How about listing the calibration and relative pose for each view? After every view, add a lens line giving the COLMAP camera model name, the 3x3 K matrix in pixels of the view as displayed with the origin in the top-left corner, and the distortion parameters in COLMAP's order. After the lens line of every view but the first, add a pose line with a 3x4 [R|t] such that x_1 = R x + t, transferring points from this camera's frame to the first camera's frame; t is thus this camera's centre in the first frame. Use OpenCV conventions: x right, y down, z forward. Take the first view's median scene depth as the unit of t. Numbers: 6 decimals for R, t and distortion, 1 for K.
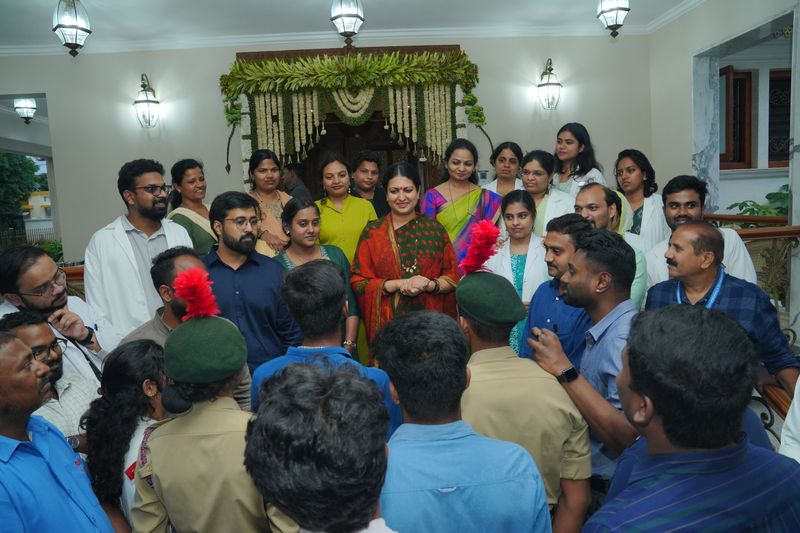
lens RADIAL K [[551.1, 0, 397.6], [0, 551.1, 250.2], [0, 0, 1]] dist [-0.109921, 0.097369]
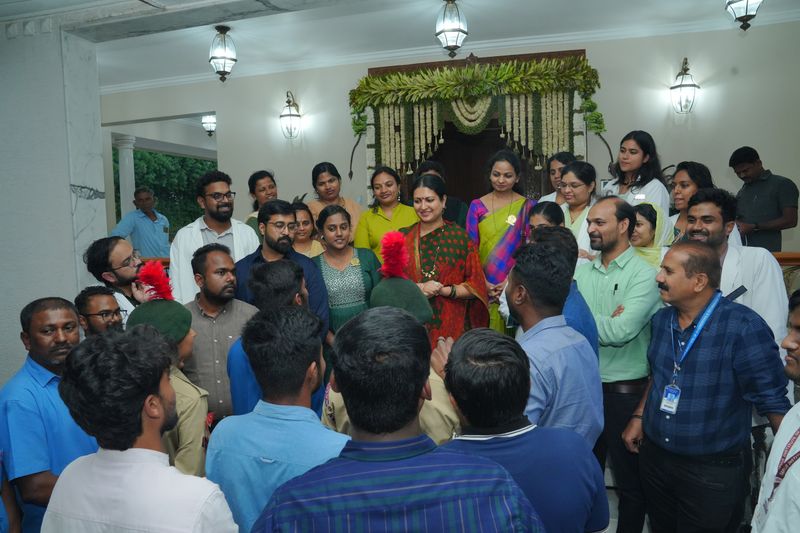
lens RADIAL K [[551.1, 0, 397.6], [0, 551.1, 250.2], [0, 0, 1]] dist [-0.109921, 0.097369]
pose [[0.946777, 0.046173, -0.318562, 0.130344], [-0.048608, 0.998818, 0.000307, -0.004189], [0.318199, 0.015194, 0.947902, -0.014140]]
